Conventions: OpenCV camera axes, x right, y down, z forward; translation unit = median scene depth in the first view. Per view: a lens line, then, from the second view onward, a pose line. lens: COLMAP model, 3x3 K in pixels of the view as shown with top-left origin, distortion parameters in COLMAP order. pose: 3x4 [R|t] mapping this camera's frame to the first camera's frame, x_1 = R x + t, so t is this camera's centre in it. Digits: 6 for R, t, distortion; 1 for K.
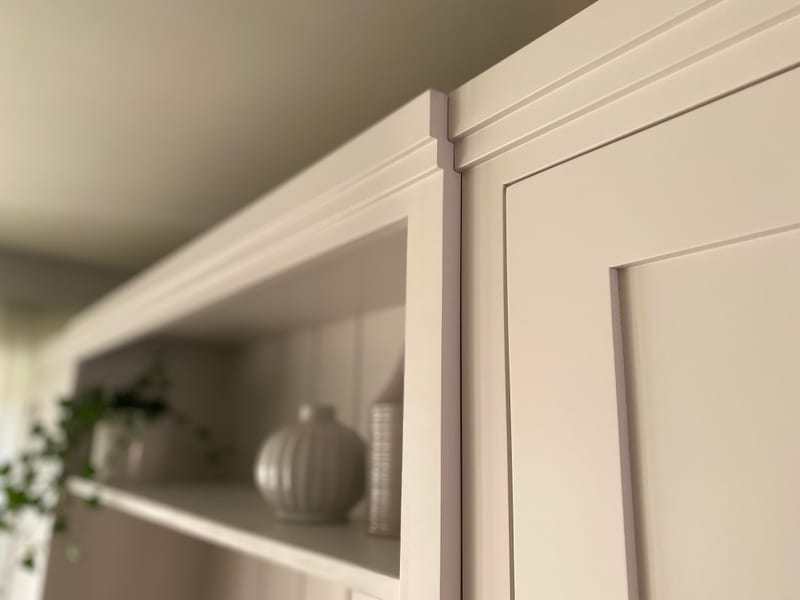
lens RADIAL K [[613.1, 0, 397.4], [0, 613.1, 302.7], [0, 0, 1]] dist [0.115902, -0.198475]
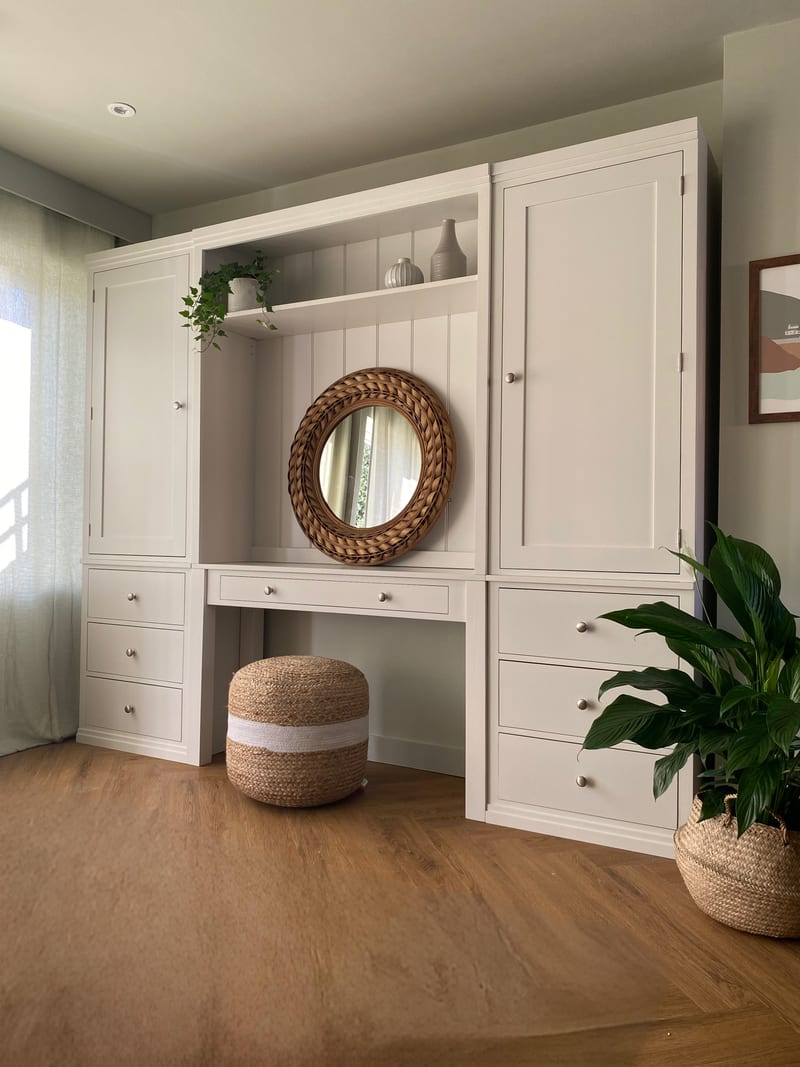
lens RADIAL K [[781.3, 0, 421.9], [0, 781.3, 535.5], [0, 0, 1]] dist [0.088935, -0.185428]
pose [[0.910843, -0.021444, 0.412195, -2.401025], [-0.076874, 0.972362, 0.220459, 0.909210], [-0.405531, -0.232490, 0.884021, -3.858226]]
